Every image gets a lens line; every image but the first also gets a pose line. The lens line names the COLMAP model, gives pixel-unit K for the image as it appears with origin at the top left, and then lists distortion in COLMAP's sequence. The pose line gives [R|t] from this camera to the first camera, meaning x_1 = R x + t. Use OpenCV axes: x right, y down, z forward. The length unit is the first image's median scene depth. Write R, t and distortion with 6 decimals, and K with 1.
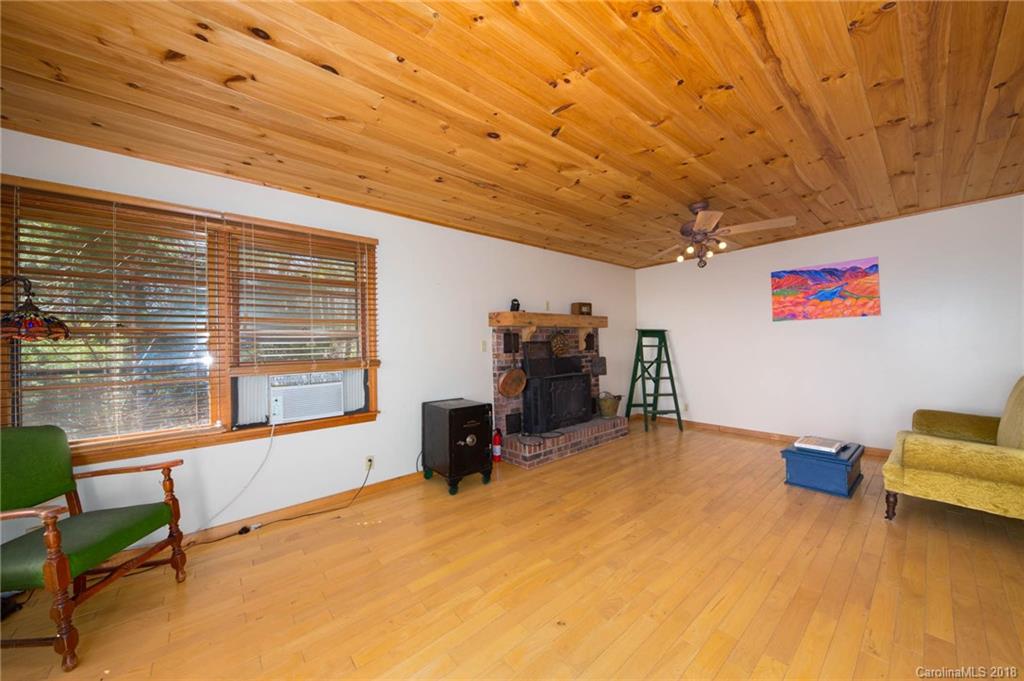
lens RADIAL K [[354.2, 0, 490.9], [0, 354.2, 343.6], [0, 0, 1]] dist [0.007816, -0.004988]
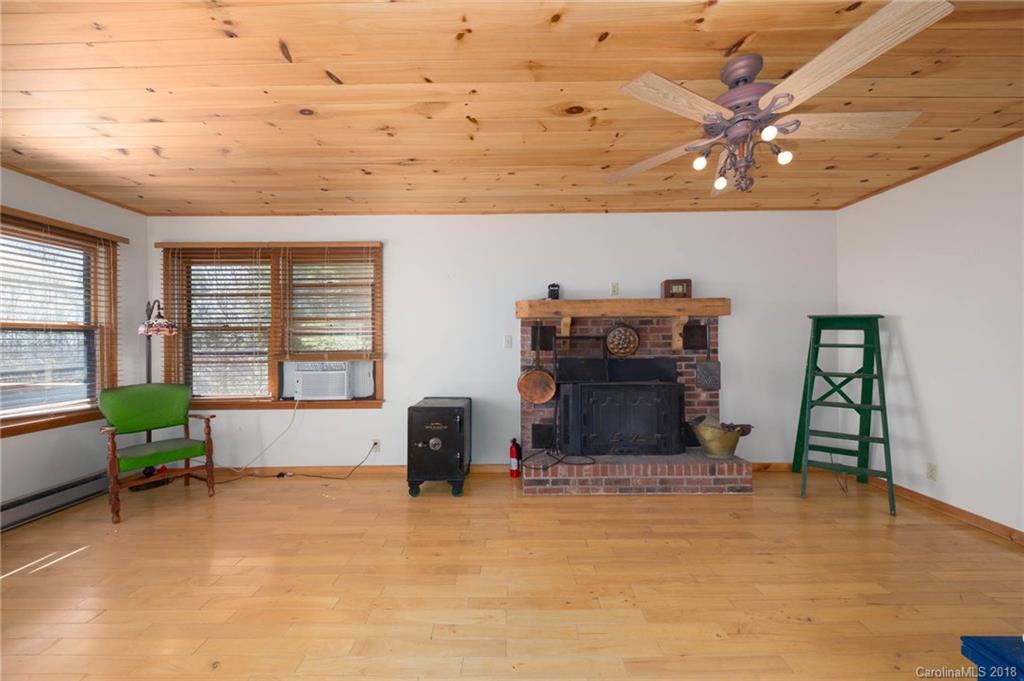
lens RADIAL K [[354.2, 0, 523.7], [0, 354.2, 341.2], [0, 0, 1]] dist [0.007816, -0.004988]
pose [[0.774489, 0.016201, -0.632380, 0.556280], [-0.005997, 0.999815, 0.018270, -0.009457], [0.632559, -0.010358, 0.774443, 0.345994]]
